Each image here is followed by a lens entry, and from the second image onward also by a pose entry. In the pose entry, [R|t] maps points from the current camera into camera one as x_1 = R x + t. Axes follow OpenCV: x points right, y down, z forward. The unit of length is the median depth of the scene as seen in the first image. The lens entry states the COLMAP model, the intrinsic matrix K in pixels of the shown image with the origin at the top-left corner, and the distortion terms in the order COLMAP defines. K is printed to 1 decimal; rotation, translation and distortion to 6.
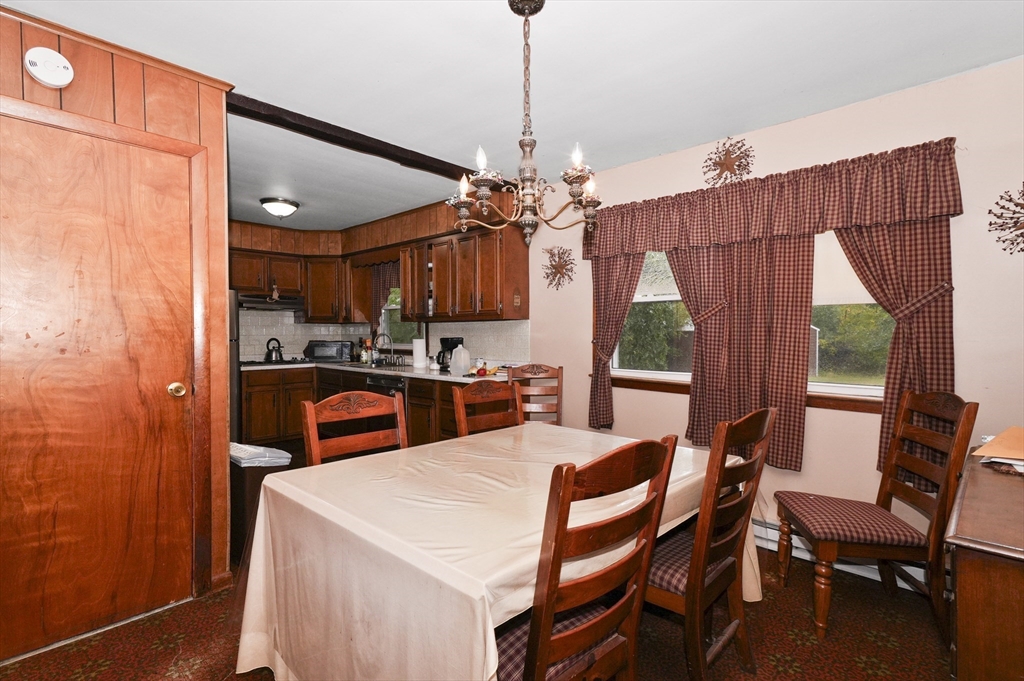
lens RADIAL K [[503.3, 0, 508.9], [0, 503.3, 337.9], [0, 0, 1]] dist [0.011781, 0.011581]
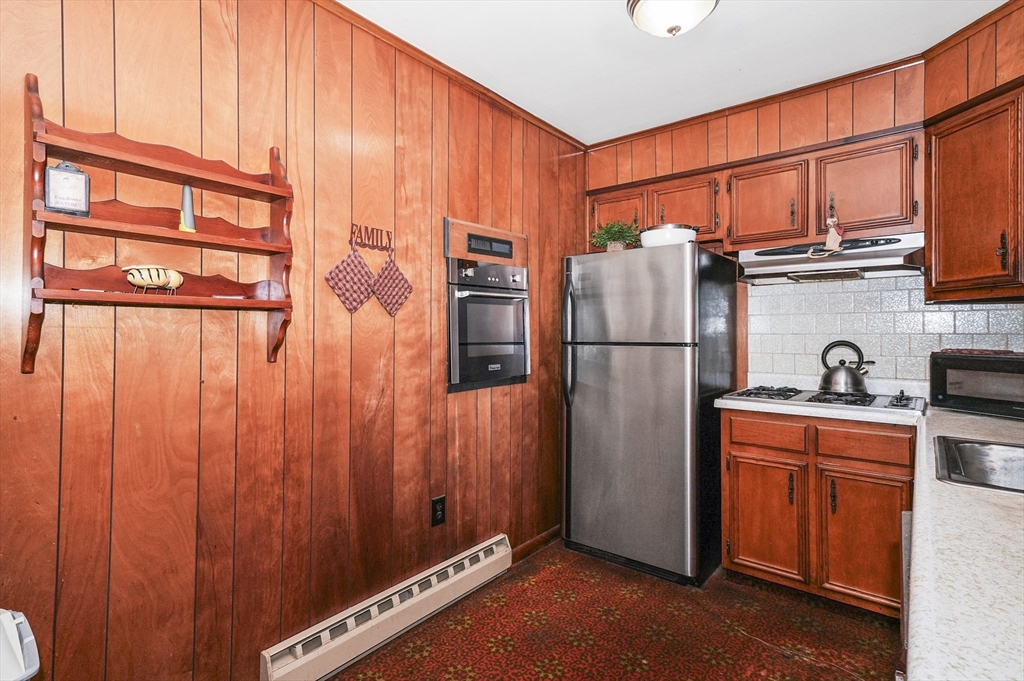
lens RADIAL K [[503.3, 0, 509.2], [0, 503.3, 327.7], [0, 0, 1]] dist [0.011781, 0.011581]
pose [[0.091948, -0.007907, -0.995732, -0.060998], [-0.008630, 0.999925, -0.008737, -0.005405], [0.995726, 0.009397, 0.091873, 0.707571]]
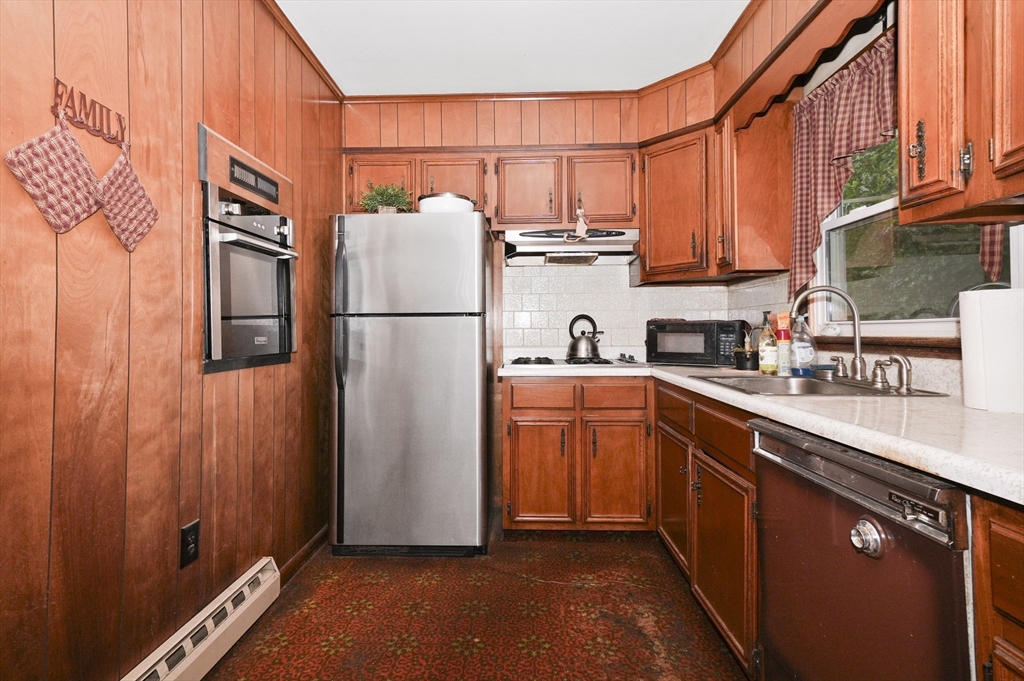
lens RADIAL K [[503.3, 0, 507.3], [0, 503.3, 329.2], [0, 0, 1]] dist [0.011781, 0.011581]
pose [[0.673756, -0.007955, -0.738911, -0.144712], [-0.004499, 0.999879, -0.014868, 0.023765], [0.738940, 0.013342, 0.673639, 0.625139]]
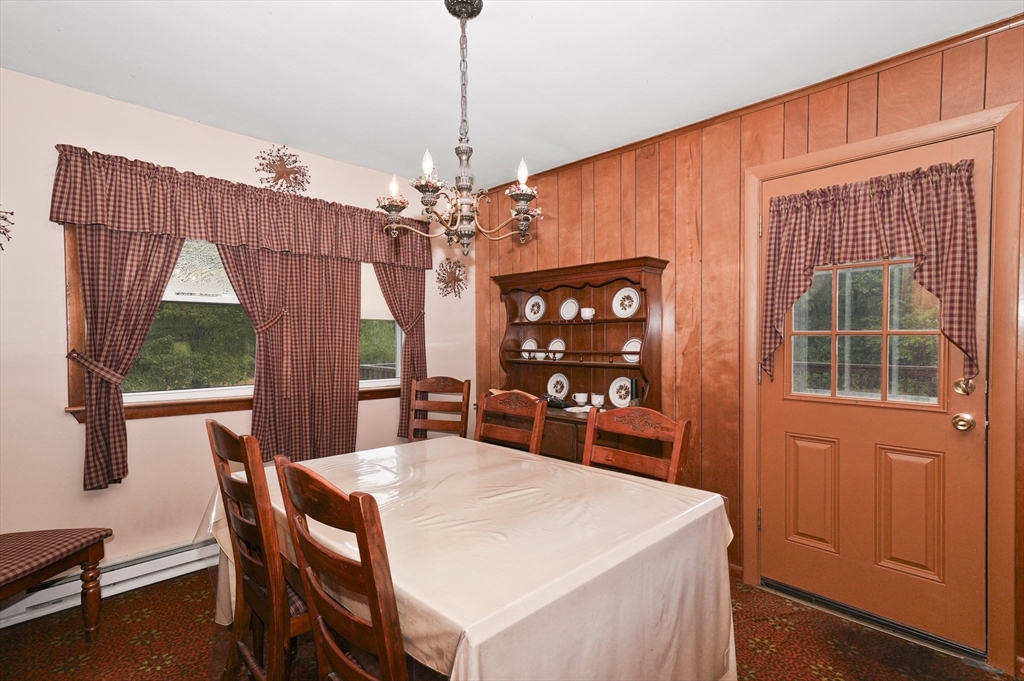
lens RADIAL K [[503.3, 0, 507.6], [0, 503.3, 343.3], [0, 0, 1]] dist [0.011781, 0.011581]
pose [[0.018145, -0.010524, 0.999780, -0.311569], [0.008180, 0.999913, 0.010377, -0.007029], [-0.999802, 0.007989, 0.018229, 0.300465]]
